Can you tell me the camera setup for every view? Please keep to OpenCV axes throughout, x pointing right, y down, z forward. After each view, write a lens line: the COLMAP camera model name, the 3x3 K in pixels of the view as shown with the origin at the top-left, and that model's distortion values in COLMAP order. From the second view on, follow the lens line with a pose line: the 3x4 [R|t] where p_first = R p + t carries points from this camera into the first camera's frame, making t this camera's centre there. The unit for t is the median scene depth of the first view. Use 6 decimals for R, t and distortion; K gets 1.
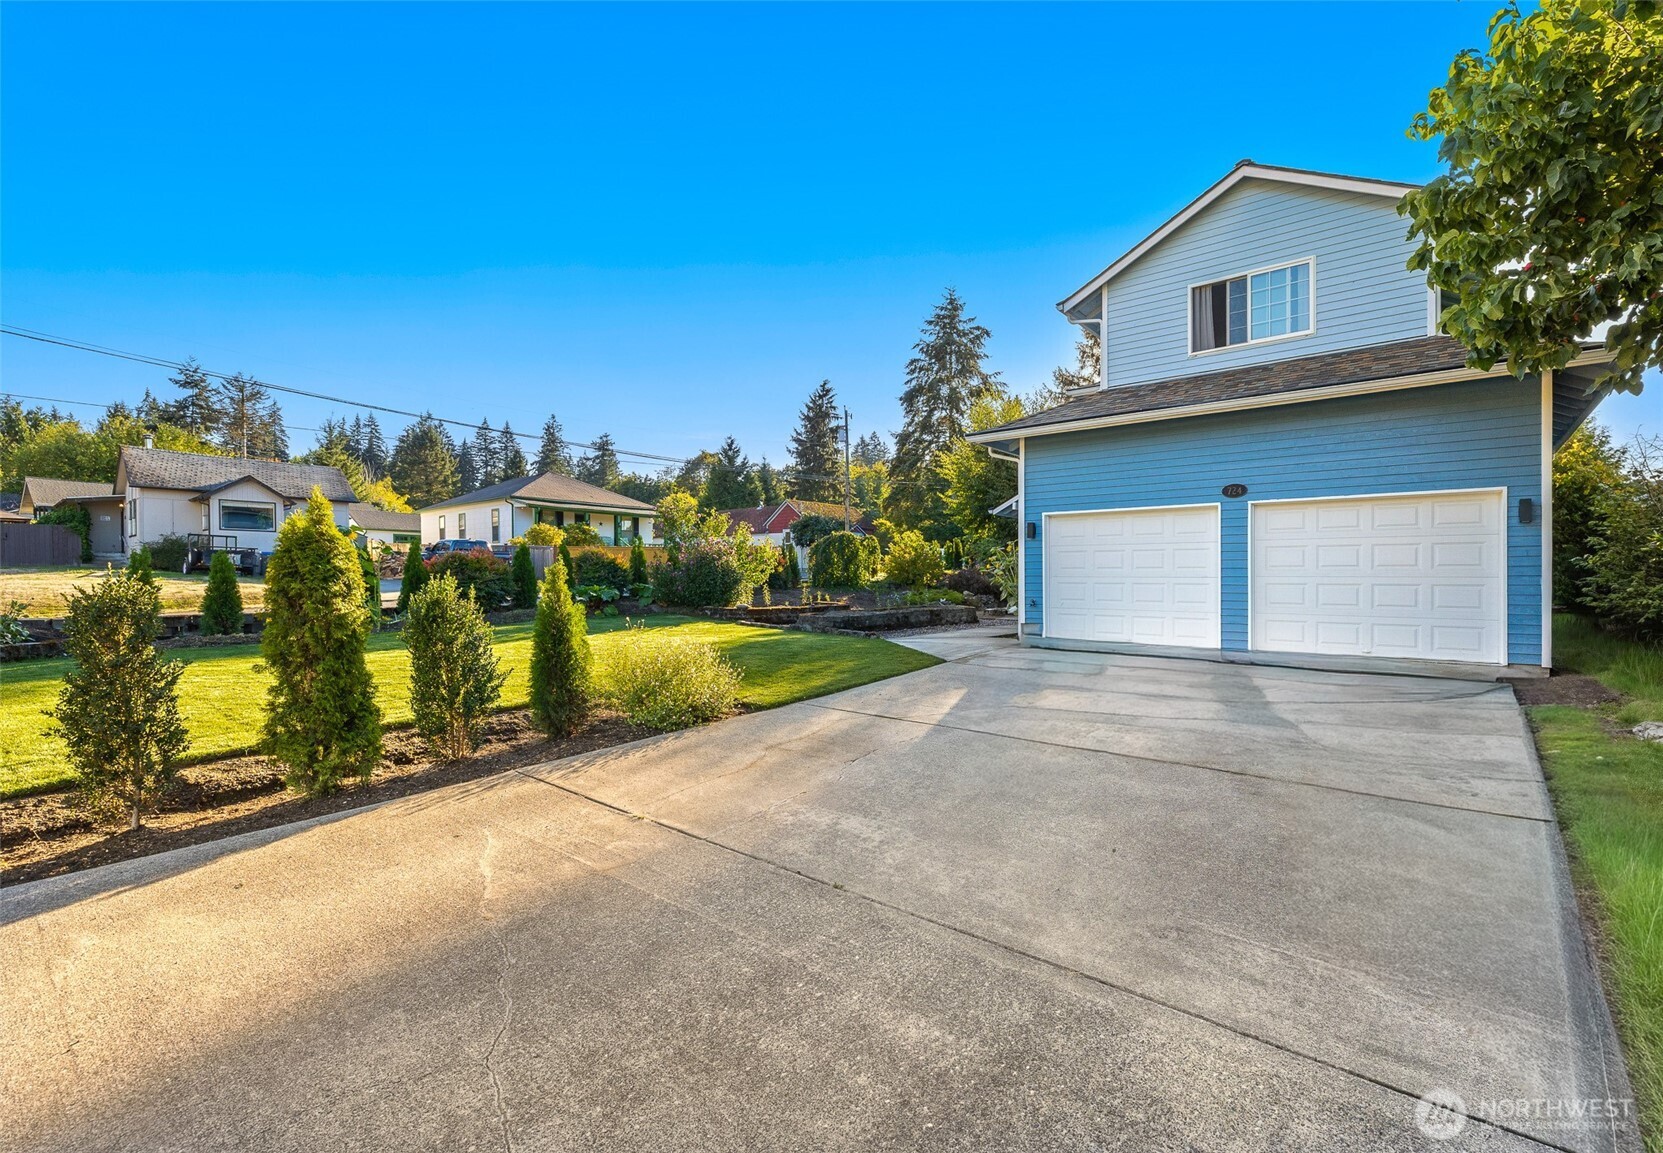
lens RADIAL K [[688.9, 0, 835.4], [0, 688.9, 565.9], [0, 0, 1]] dist [-0.001996, -0.000059]
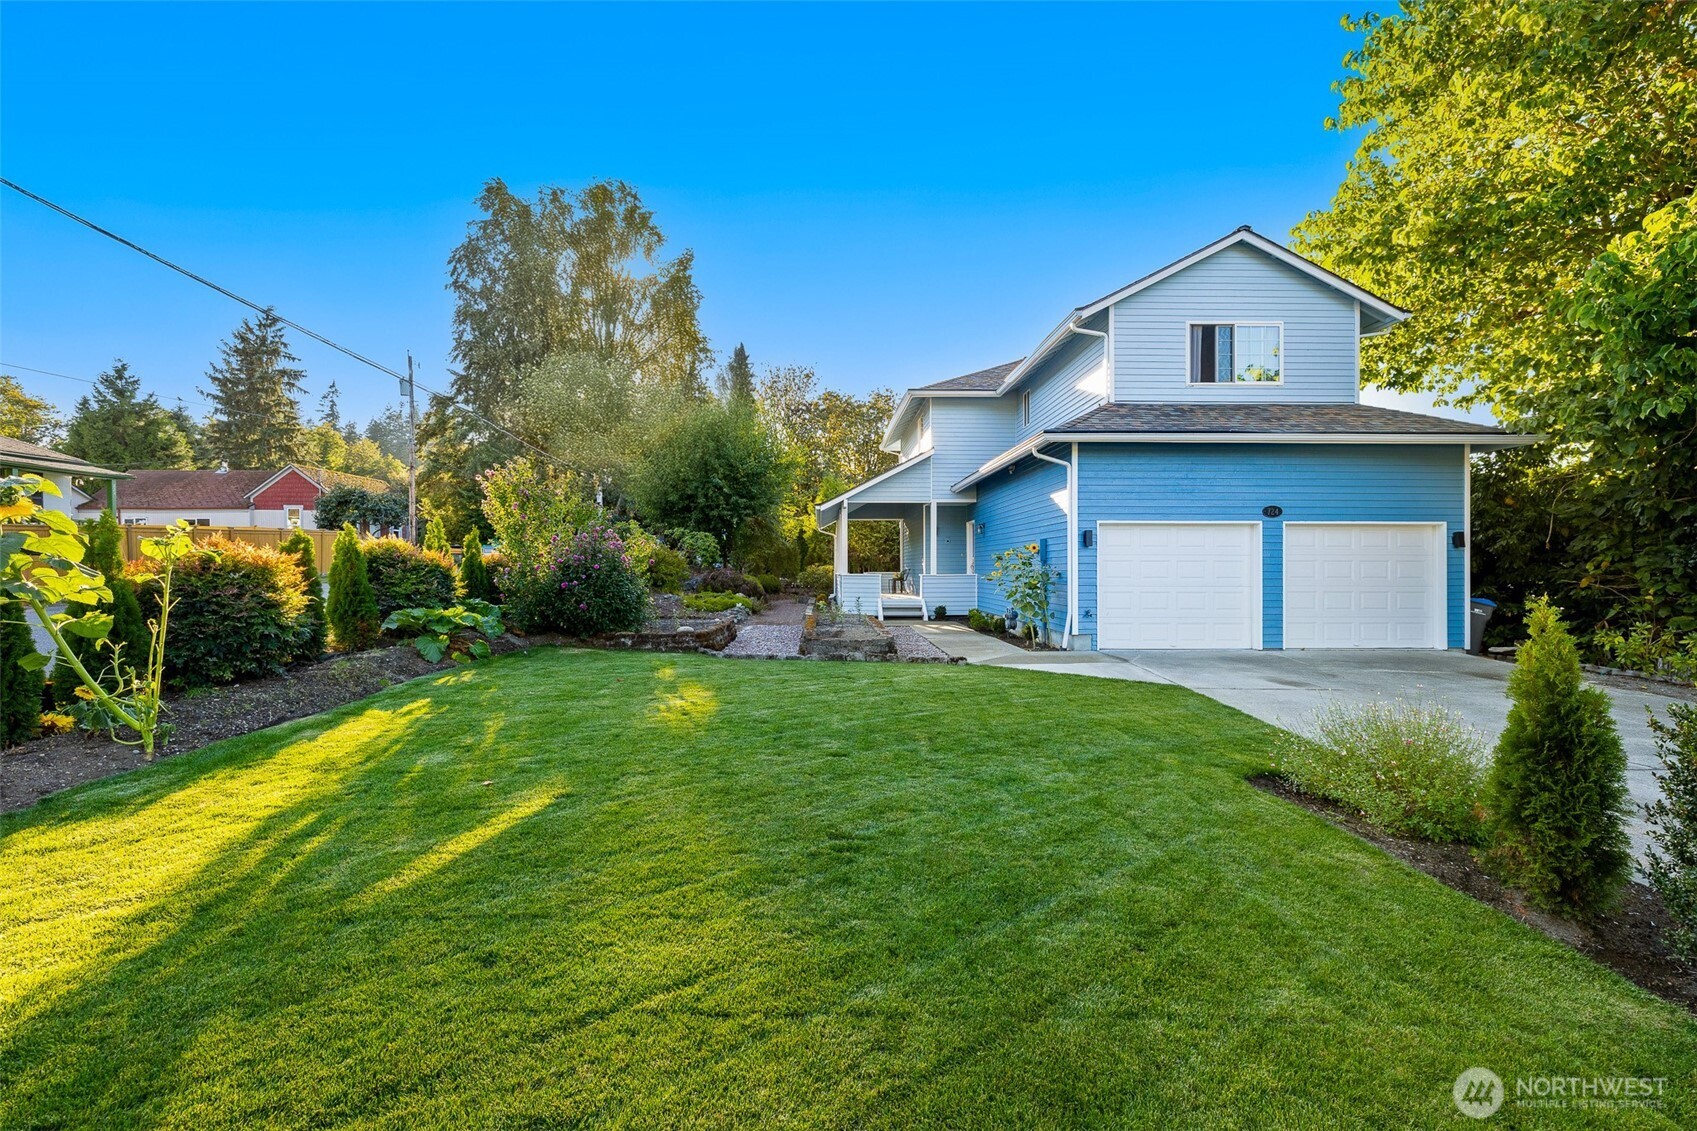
lens RADIAL K [[719.8, 0, 812.5], [0, 719.8, 542.7], [0, 0, 1]] dist [0.000469, -0.000064]
pose [[0.778777, 0.021278, 0.626940, -0.675133], [-0.009577, 0.999711, -0.022034, -0.020409], [-0.627227, 0.011155, 0.778756, 0.480315]]
